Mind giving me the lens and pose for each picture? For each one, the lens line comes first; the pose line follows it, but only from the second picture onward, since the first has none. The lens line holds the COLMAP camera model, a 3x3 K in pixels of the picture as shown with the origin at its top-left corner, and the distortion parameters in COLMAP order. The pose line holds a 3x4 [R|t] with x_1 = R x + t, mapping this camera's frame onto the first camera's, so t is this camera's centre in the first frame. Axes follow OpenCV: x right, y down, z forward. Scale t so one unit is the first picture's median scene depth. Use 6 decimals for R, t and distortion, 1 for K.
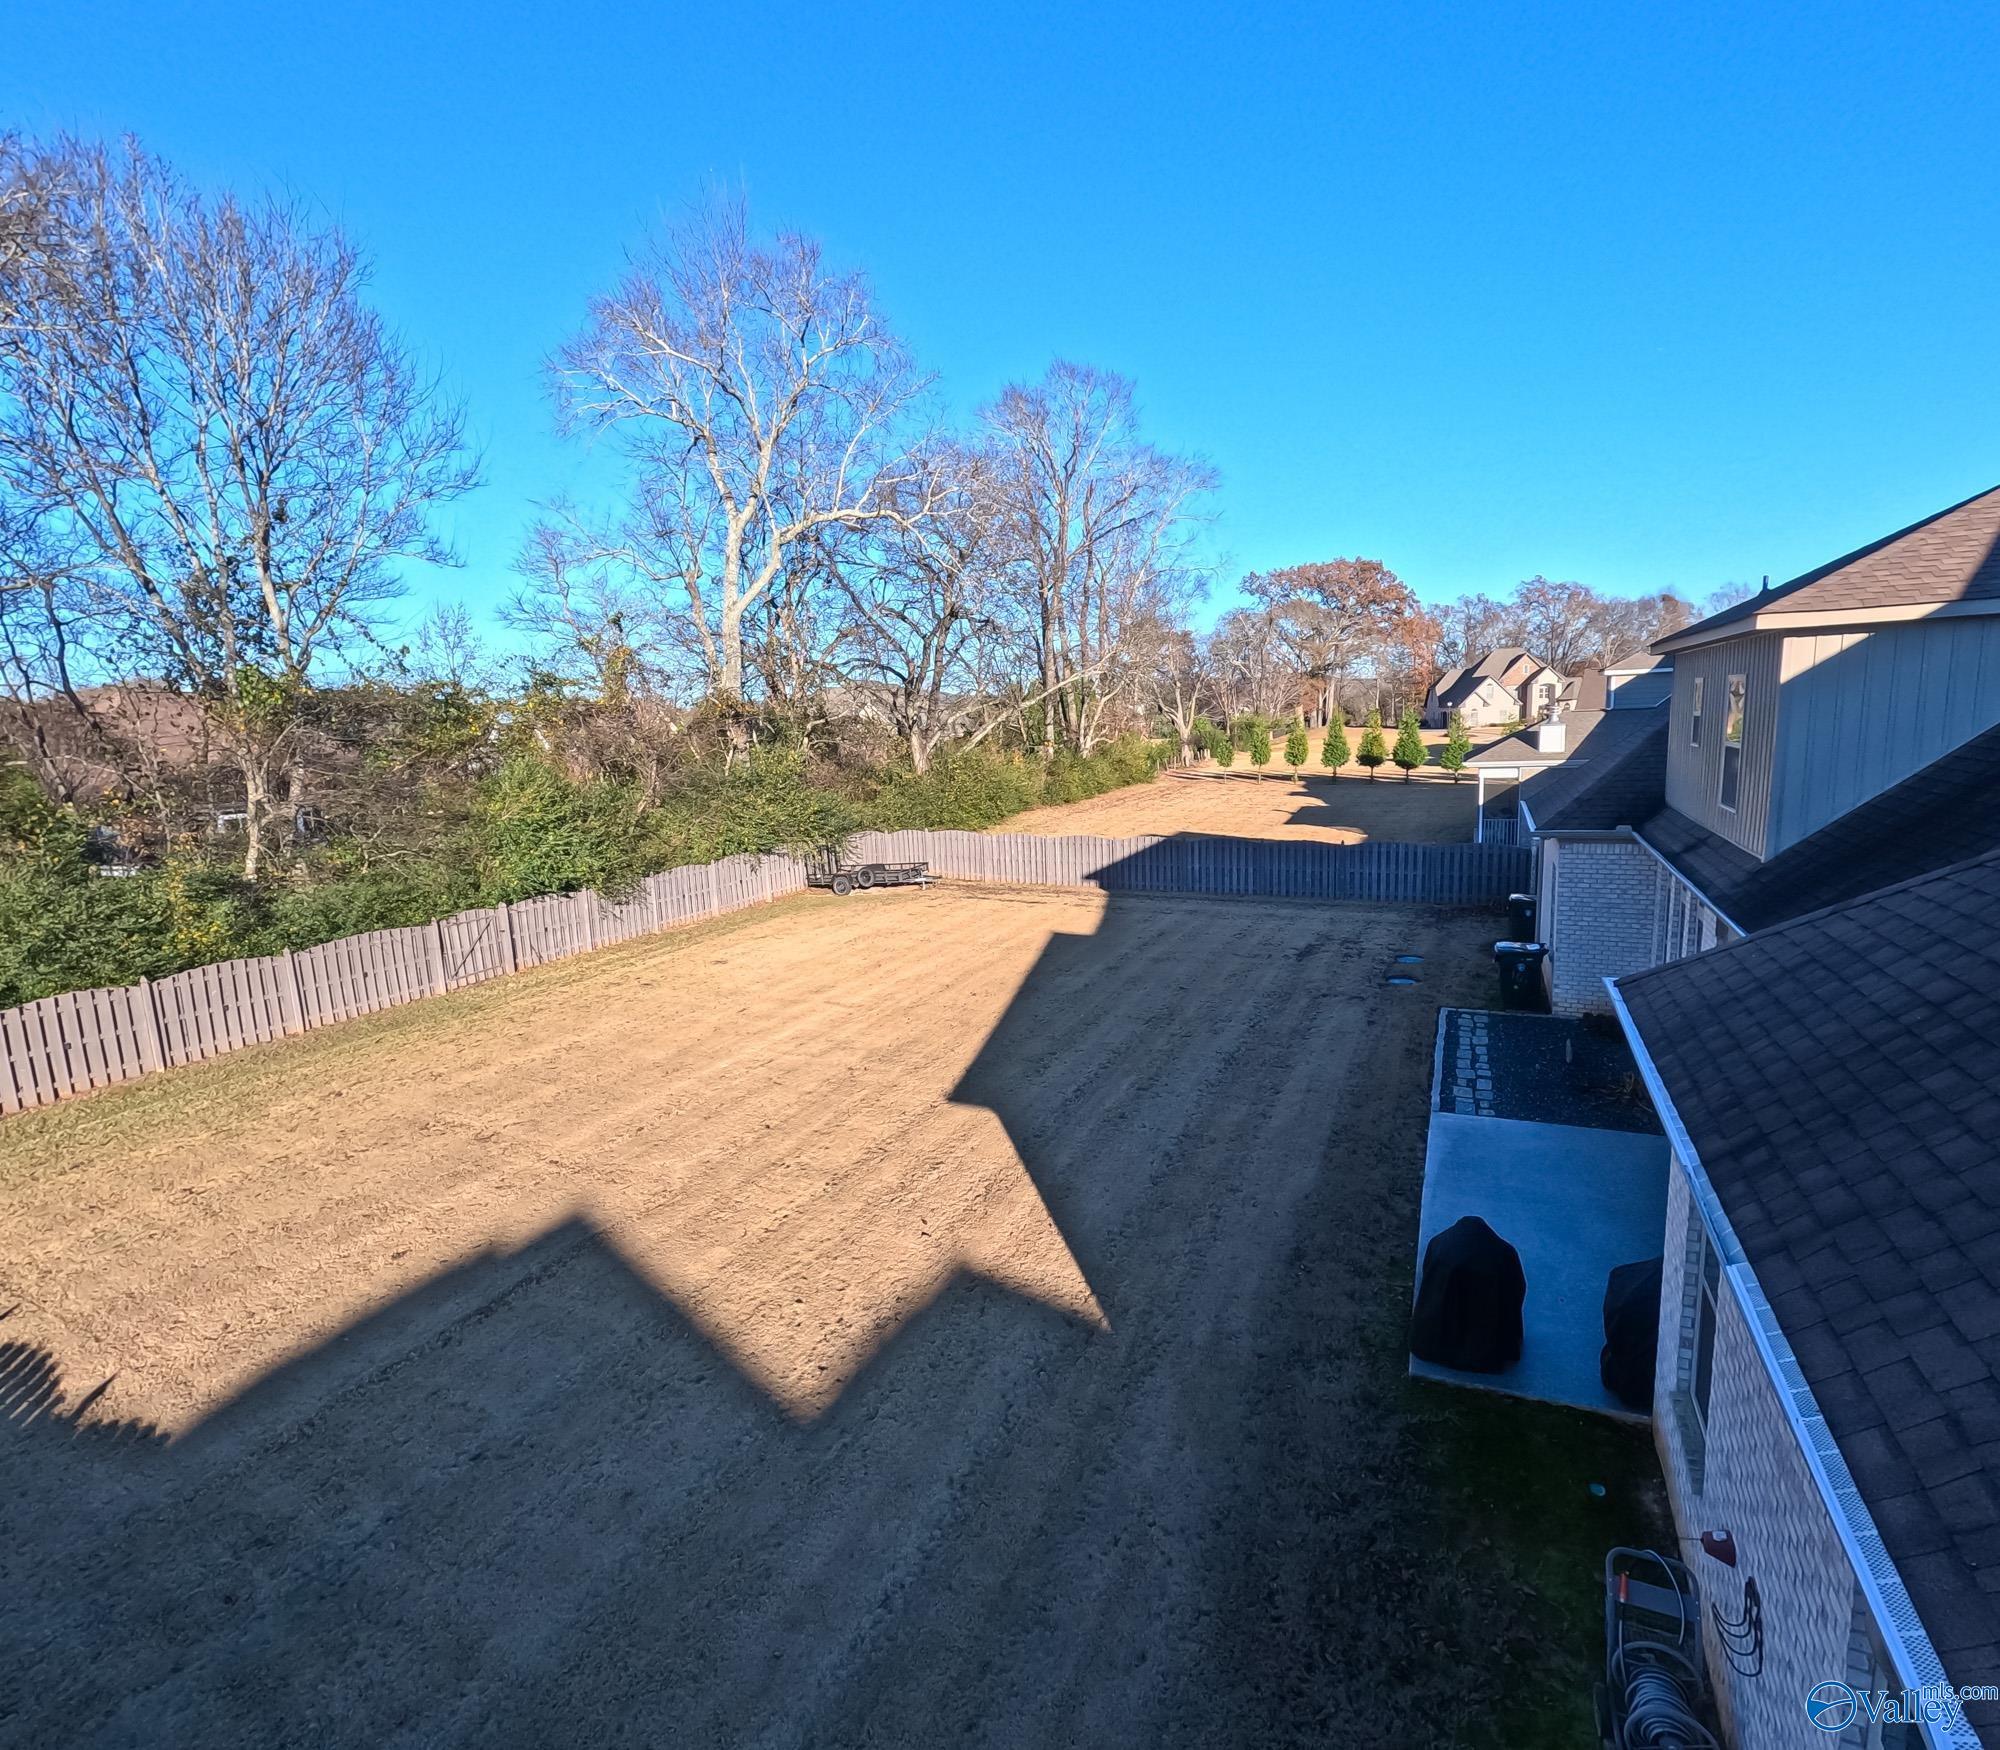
lens RADIAL K [[963.6, 0, 1004.1], [0, 963.6, 876.5], [0, 0, 1]] dist [0.003268, 0.000196]
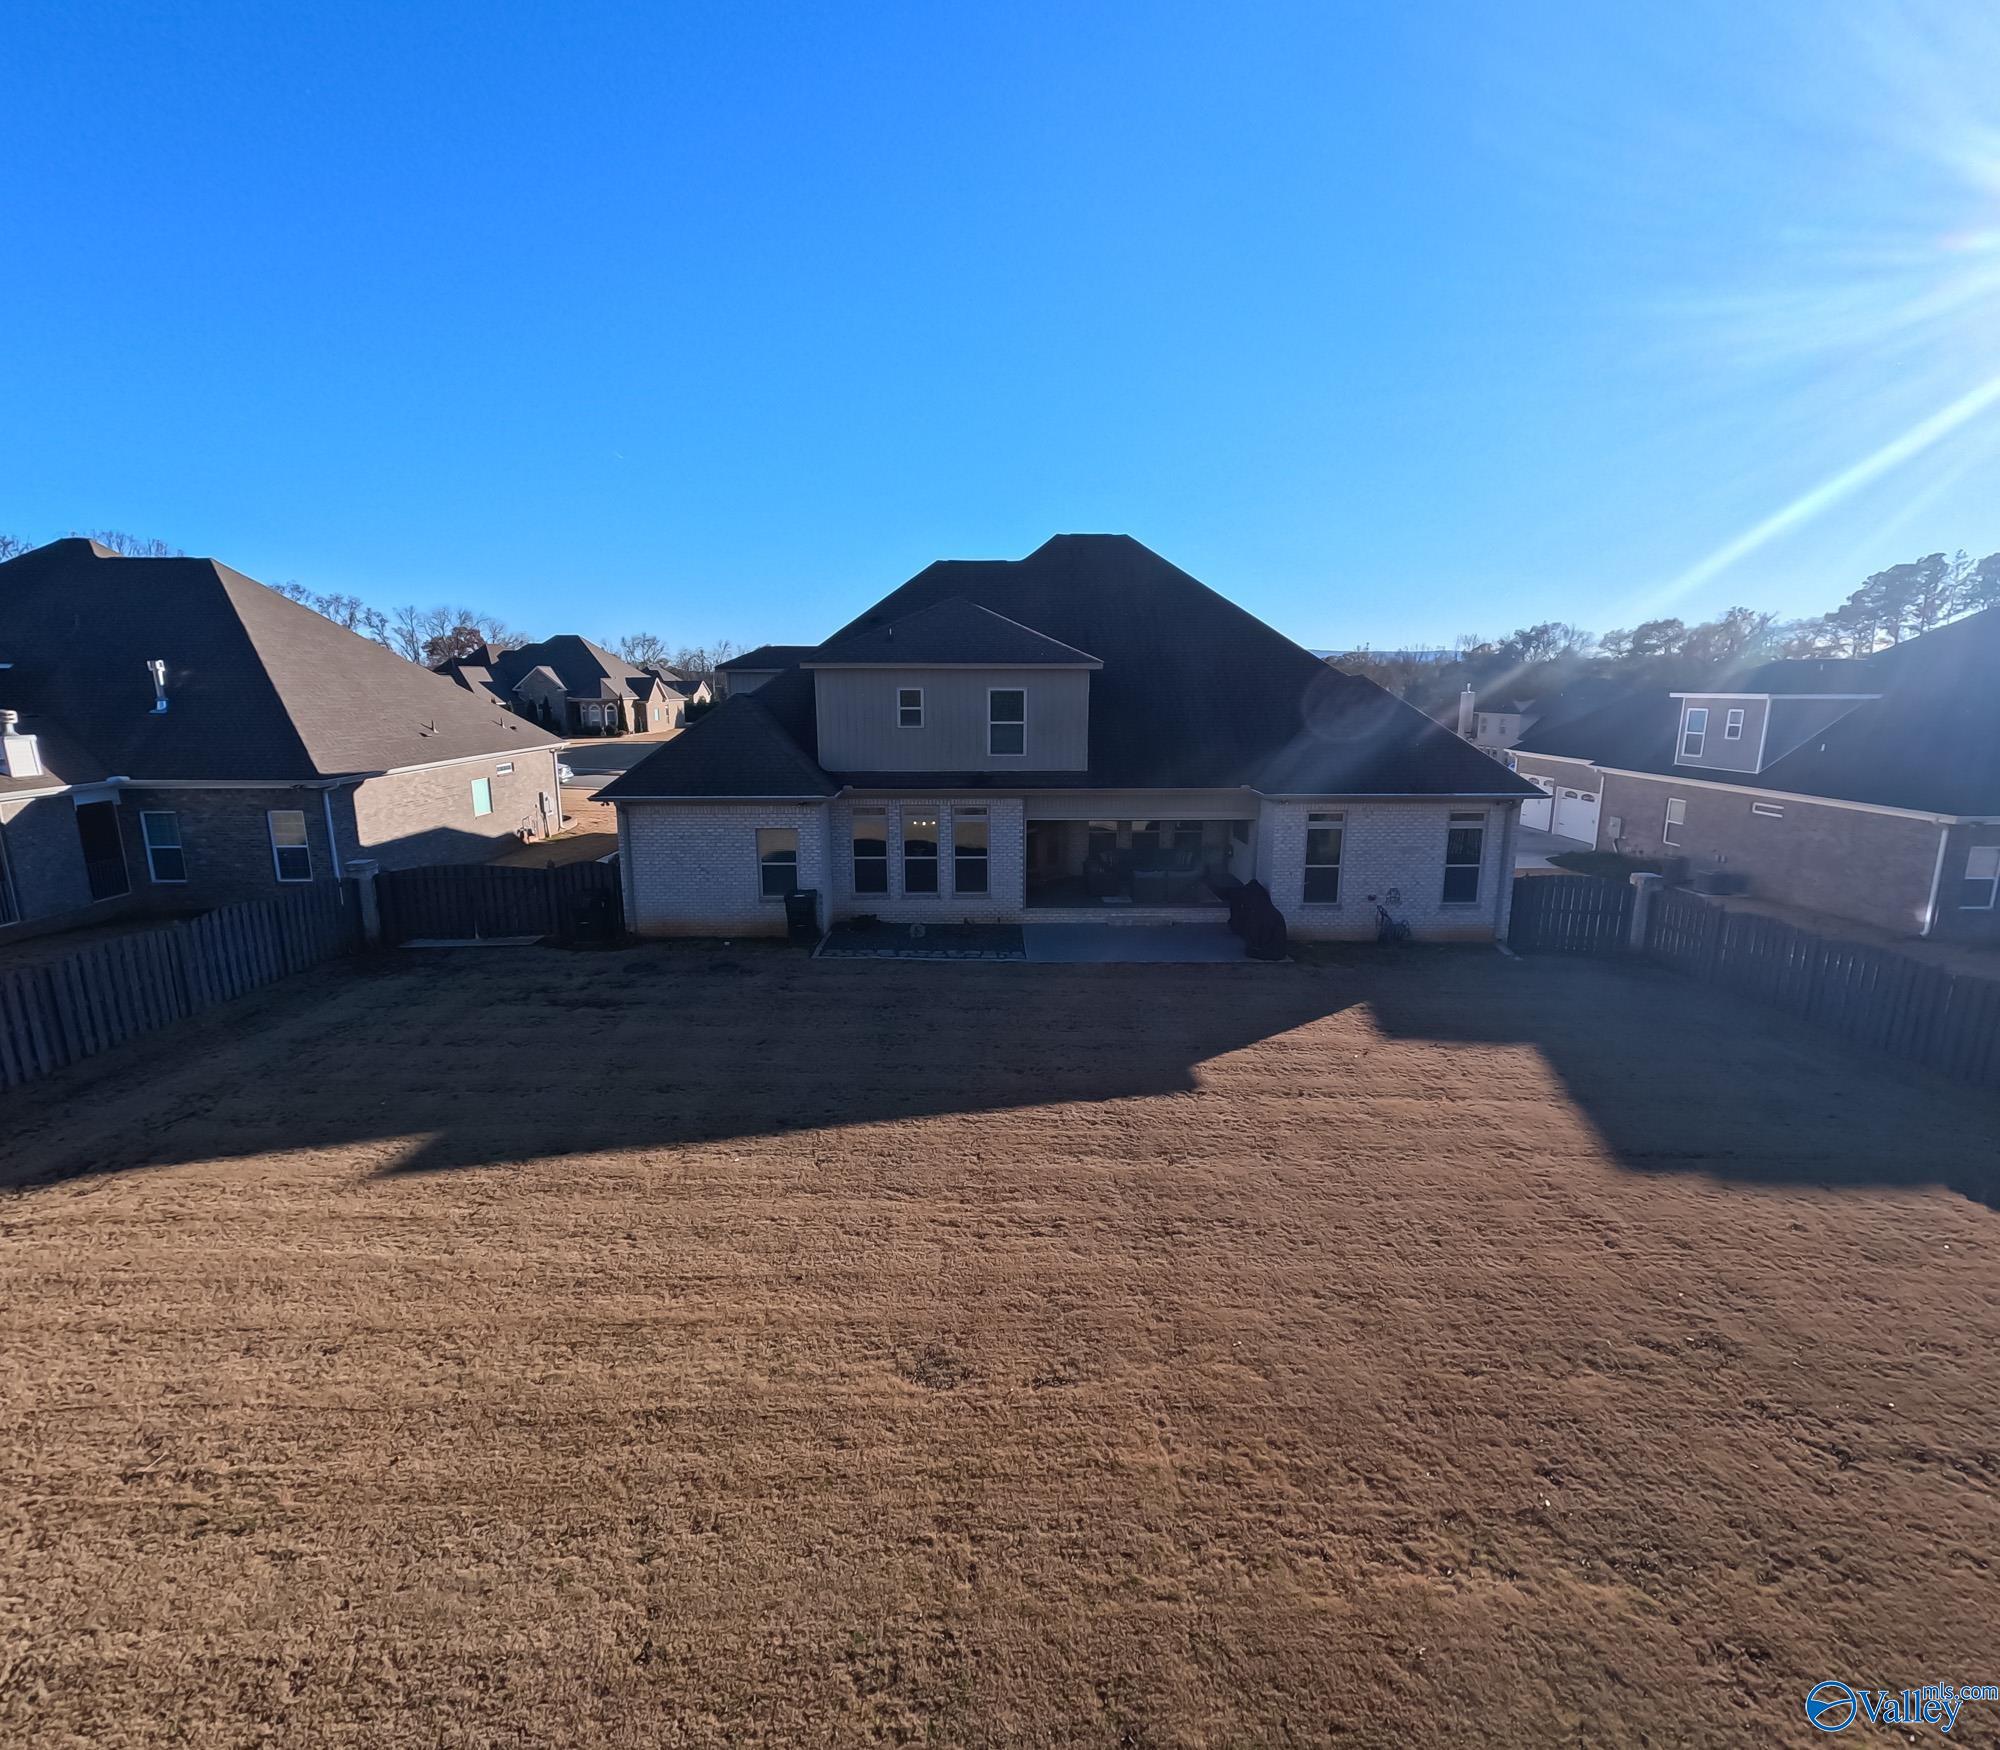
lens RADIAL K [[963.6, 0, 1004.1], [0, 963.6, 876.5], [0, 0, 1]] dist [0.003268, 0.000196]
pose [[-0.440383, -0.137335, 0.887244, -0.819120], [0.170316, 0.957508, 0.232747, -0.232240], [-0.881507, 0.253610, -0.398280, 1.503936]]
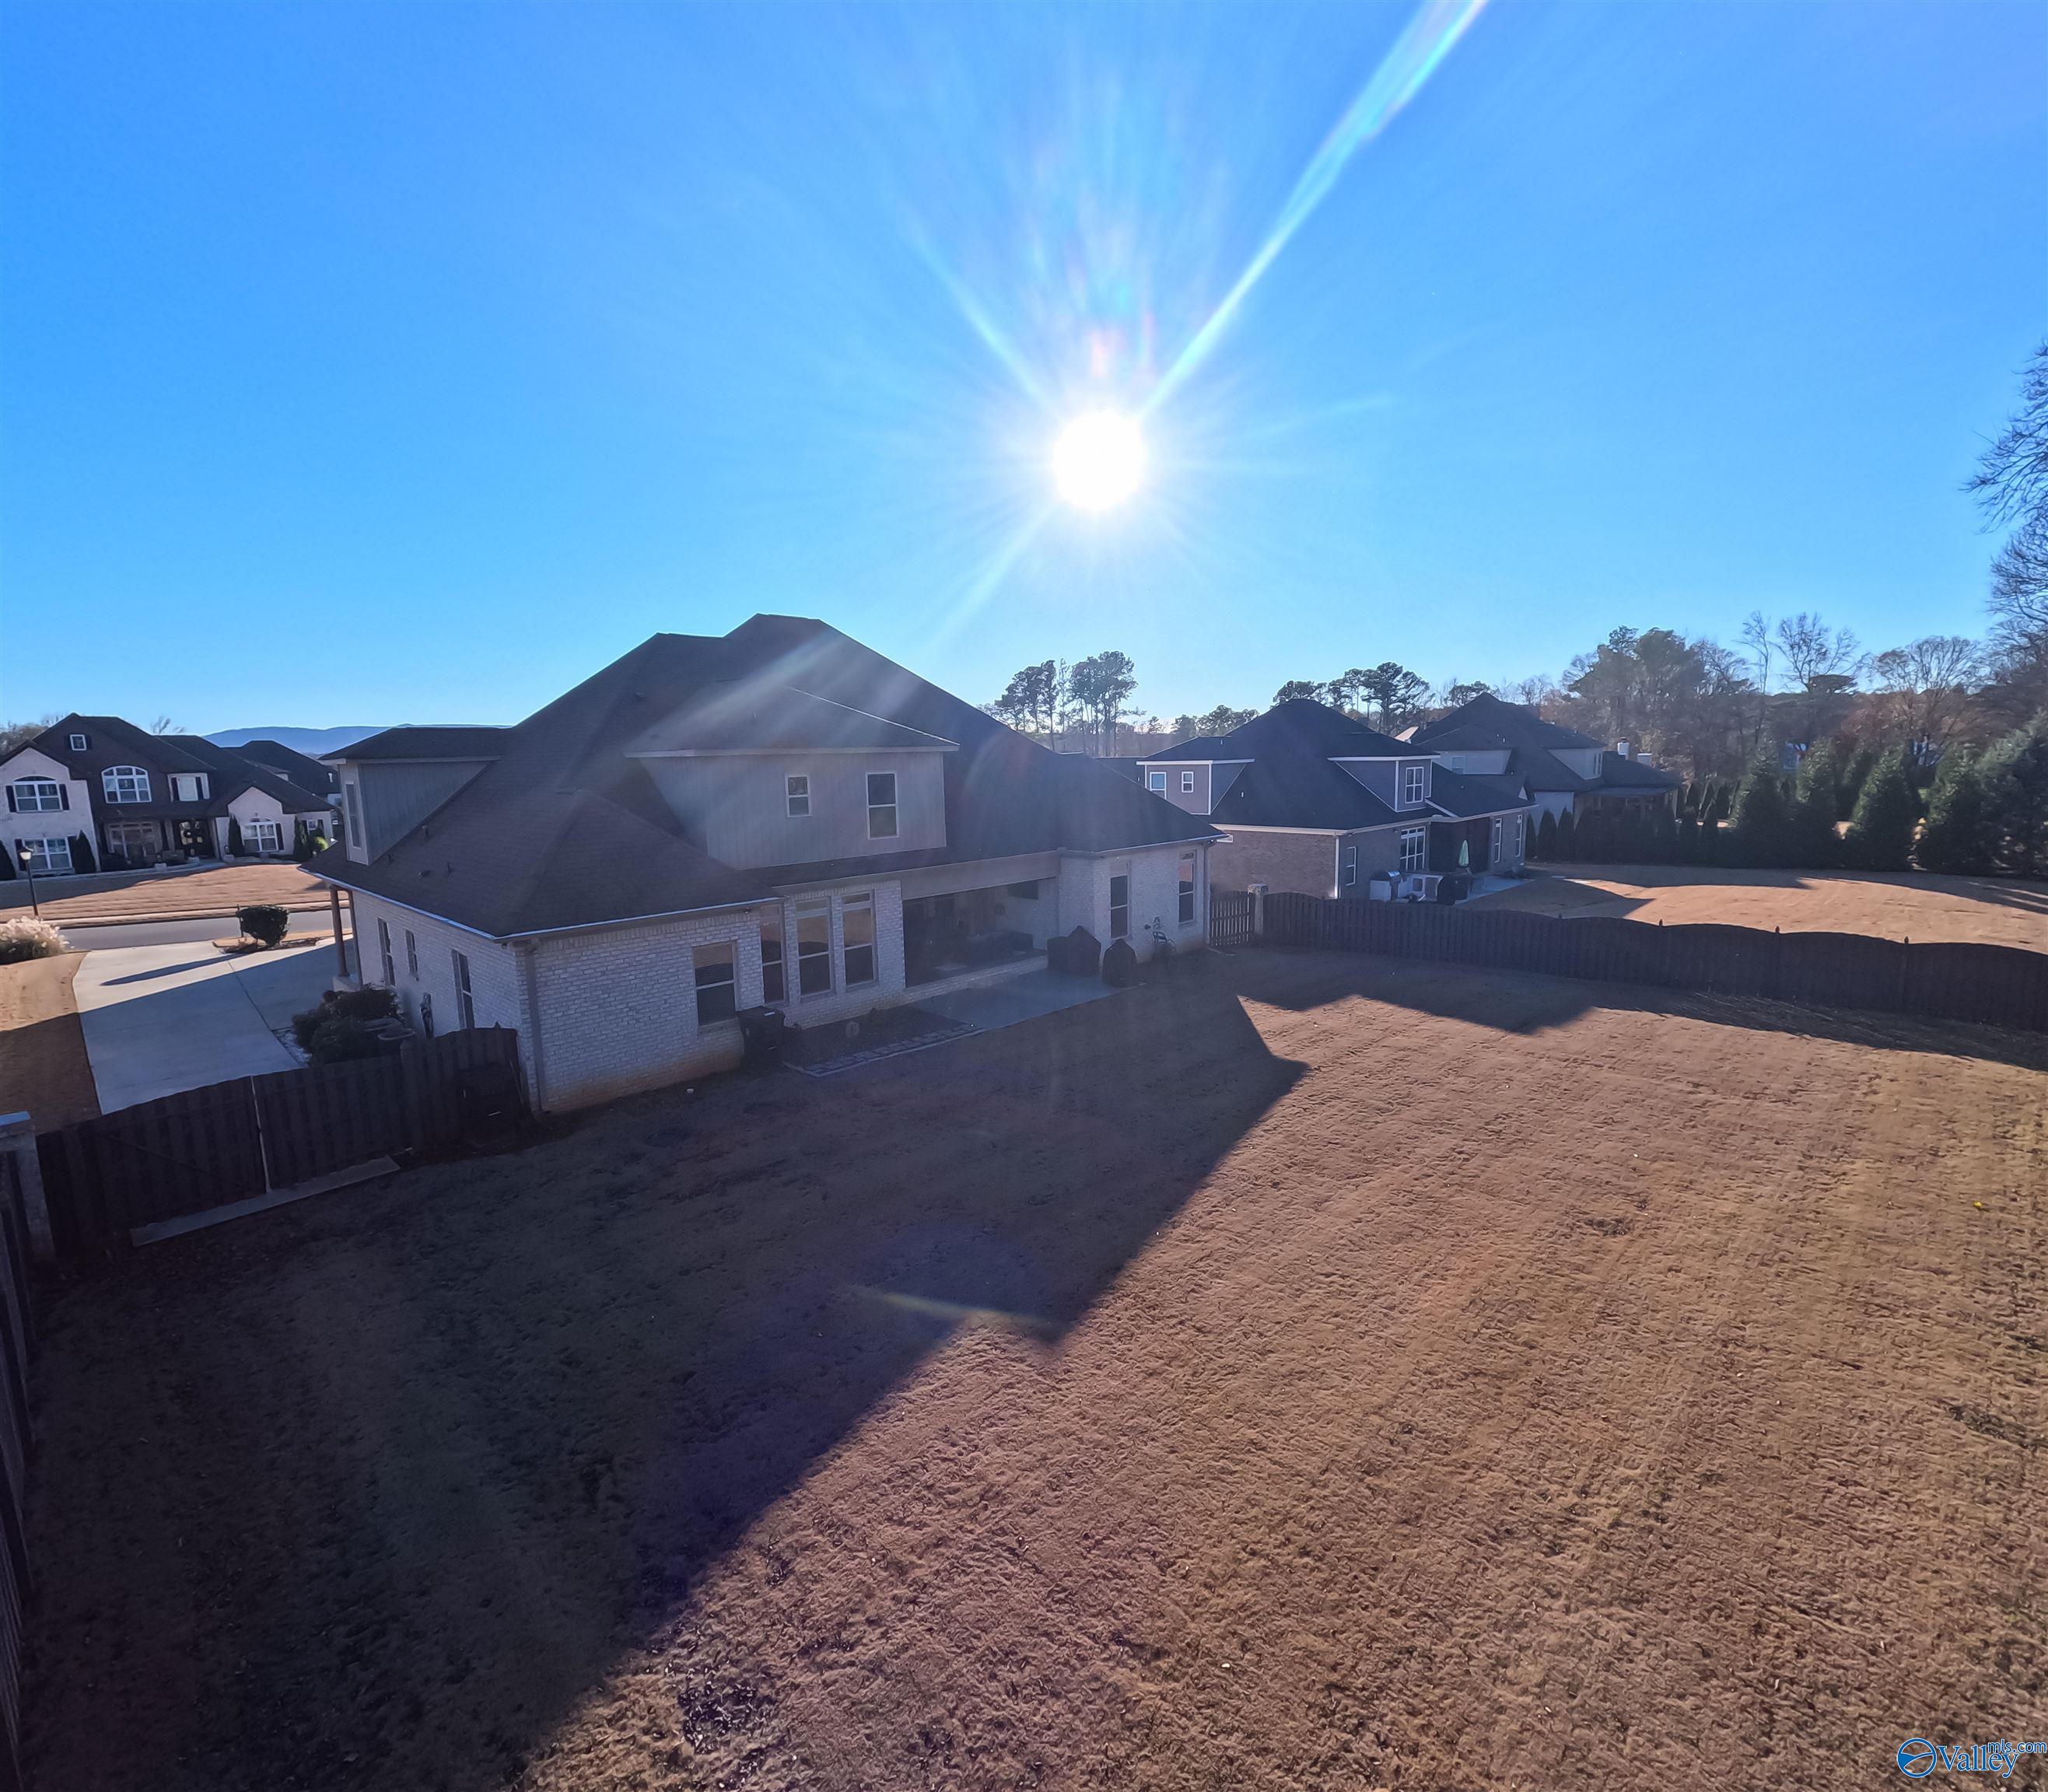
lens RADIAL K [[986.7, 0, 1028.2], [0, 986.7, 897.6], [0, 0, 1]] dist [0.003268, 0.000196]
pose [[-0.945776, 0.011640, 0.324612, -0.134607], [0.112219, 0.949532, 0.292908, -0.407214], [-0.304820, 0.313453, -0.899351, 2.226682]]
